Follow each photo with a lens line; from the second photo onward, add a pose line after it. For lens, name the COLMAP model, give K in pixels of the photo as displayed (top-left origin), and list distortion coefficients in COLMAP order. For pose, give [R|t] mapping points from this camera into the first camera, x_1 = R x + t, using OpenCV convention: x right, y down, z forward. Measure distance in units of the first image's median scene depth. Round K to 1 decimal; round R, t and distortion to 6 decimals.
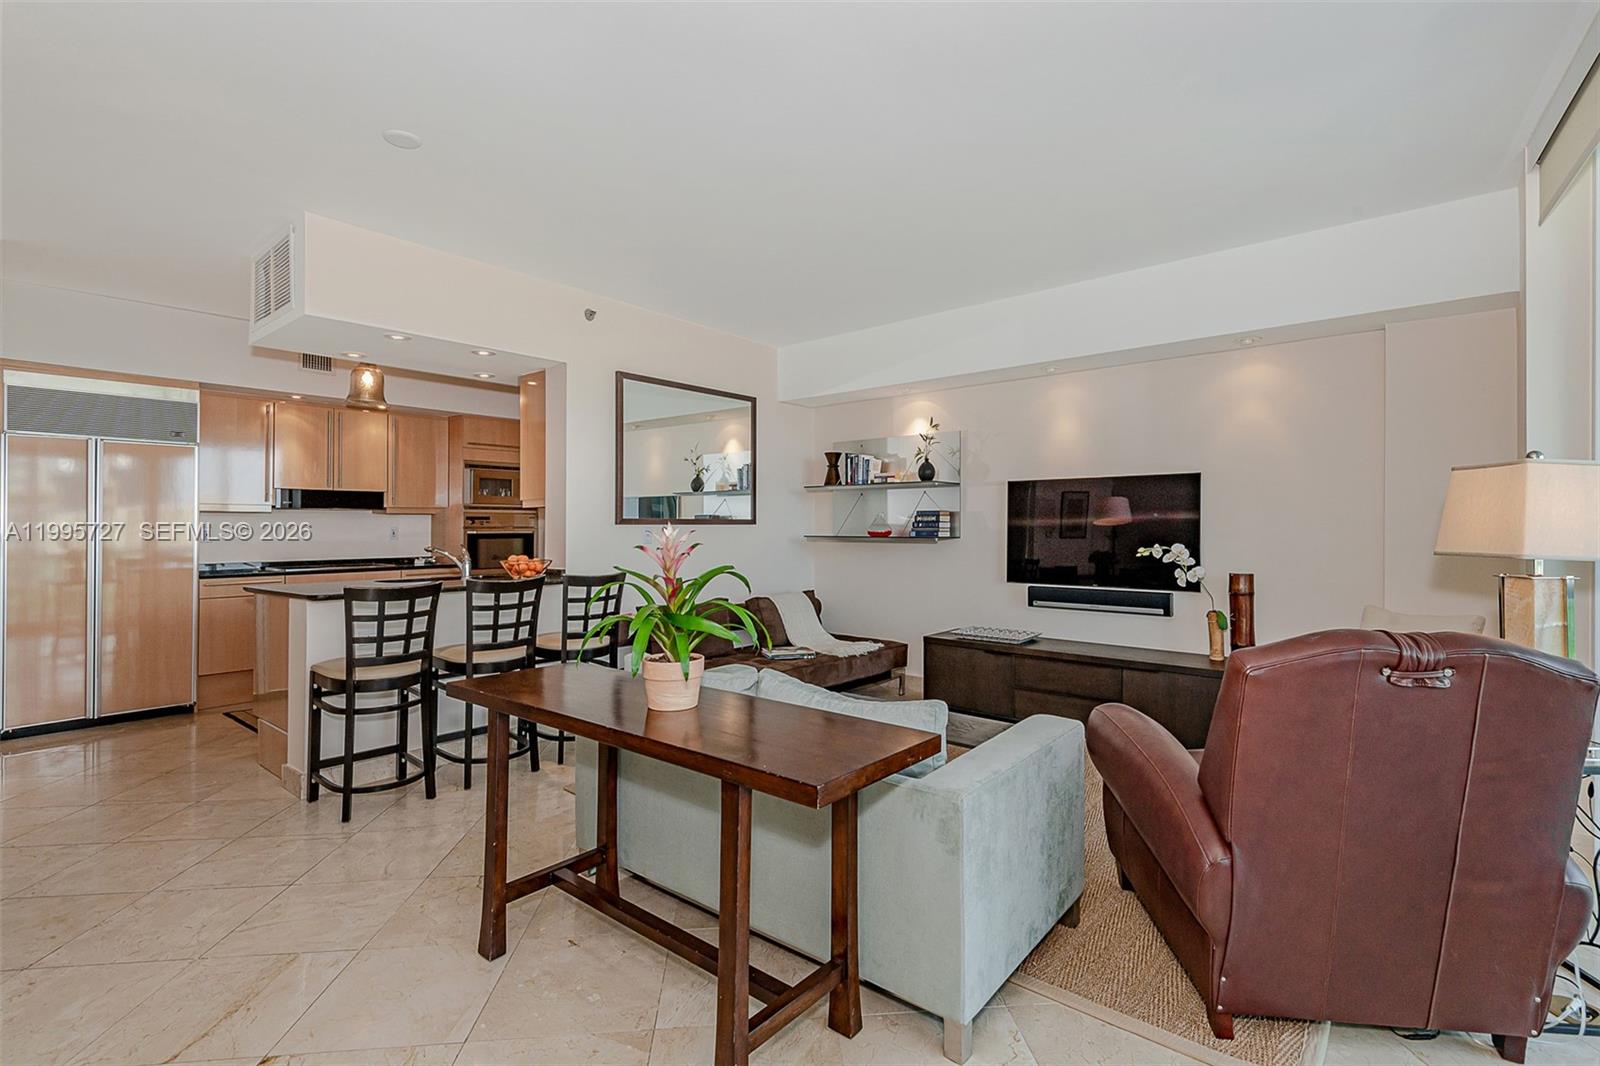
lens RADIAL K [[732.7, 0, 805.9], [0, 732.7, 522.8], [0, 0, 1]] dist [0.003695, -0.001334]
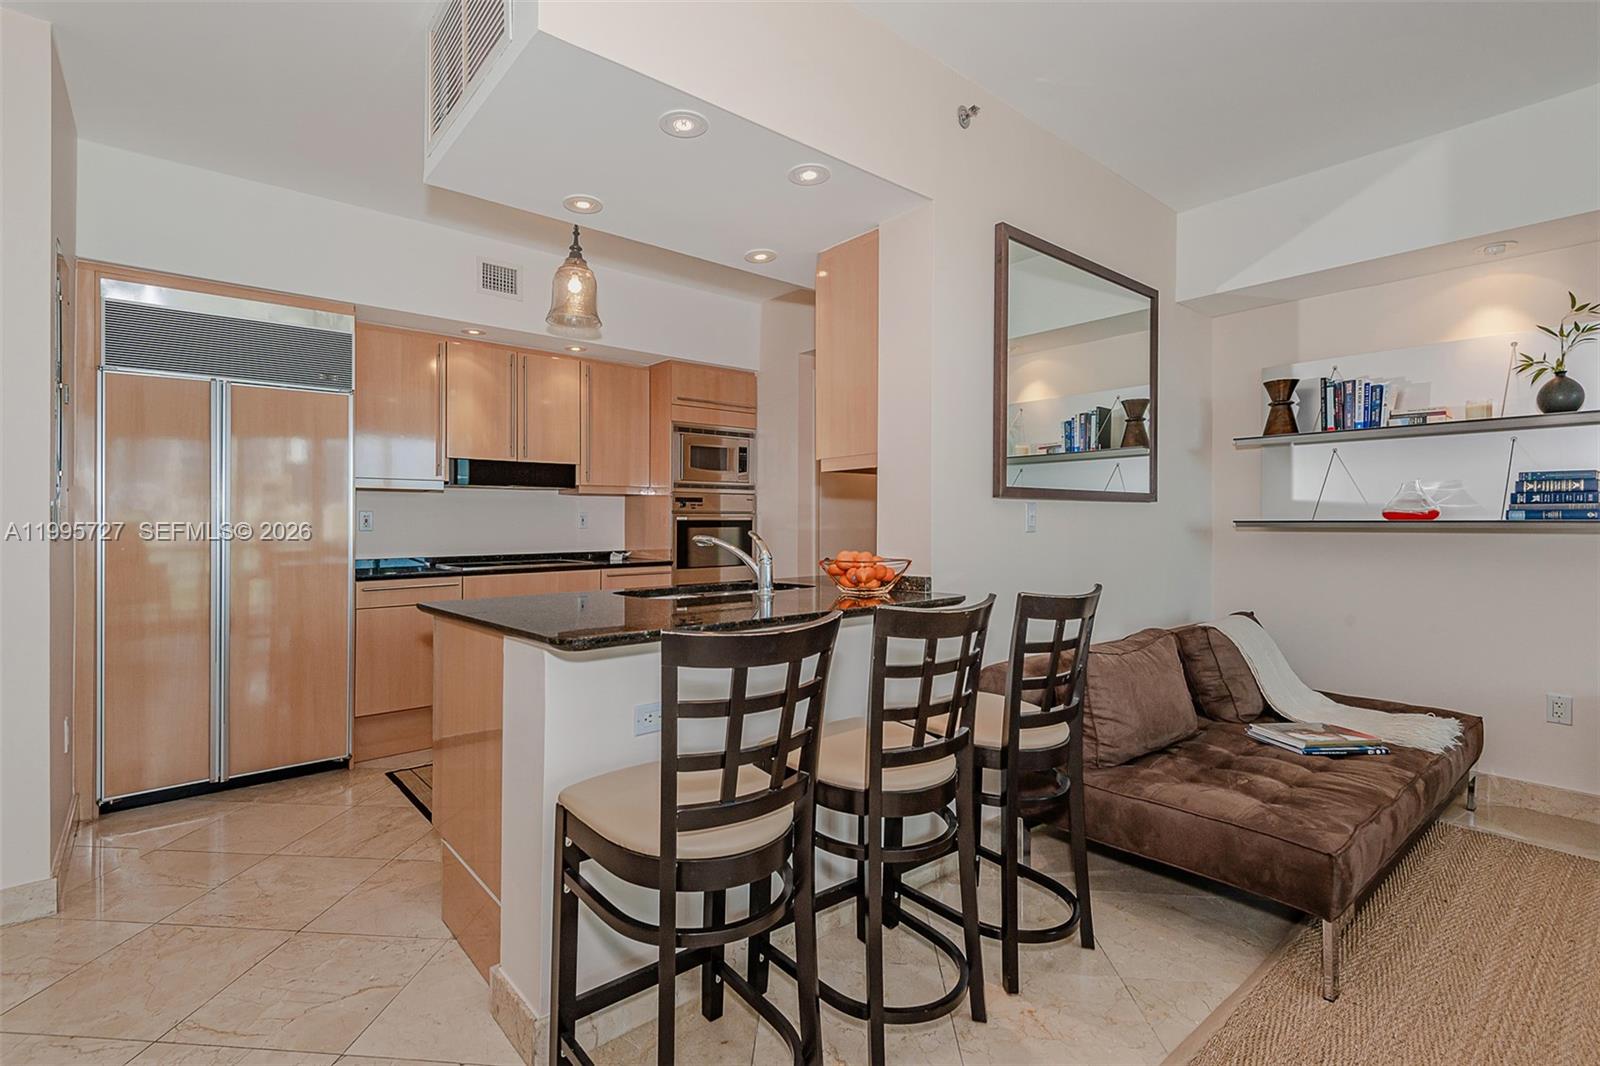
lens RADIAL K [[740.3, 0, 770.1], [0, 740.3, 518.6], [0, 0, 1]] dist [0.024317, -0.005499]
pose [[0.981177, -0.003078, -0.193085, -0.266063], [0.003438, 0.999993, 0.001531, 0.014320], [0.193079, -0.002166, 0.981181, 0.335001]]
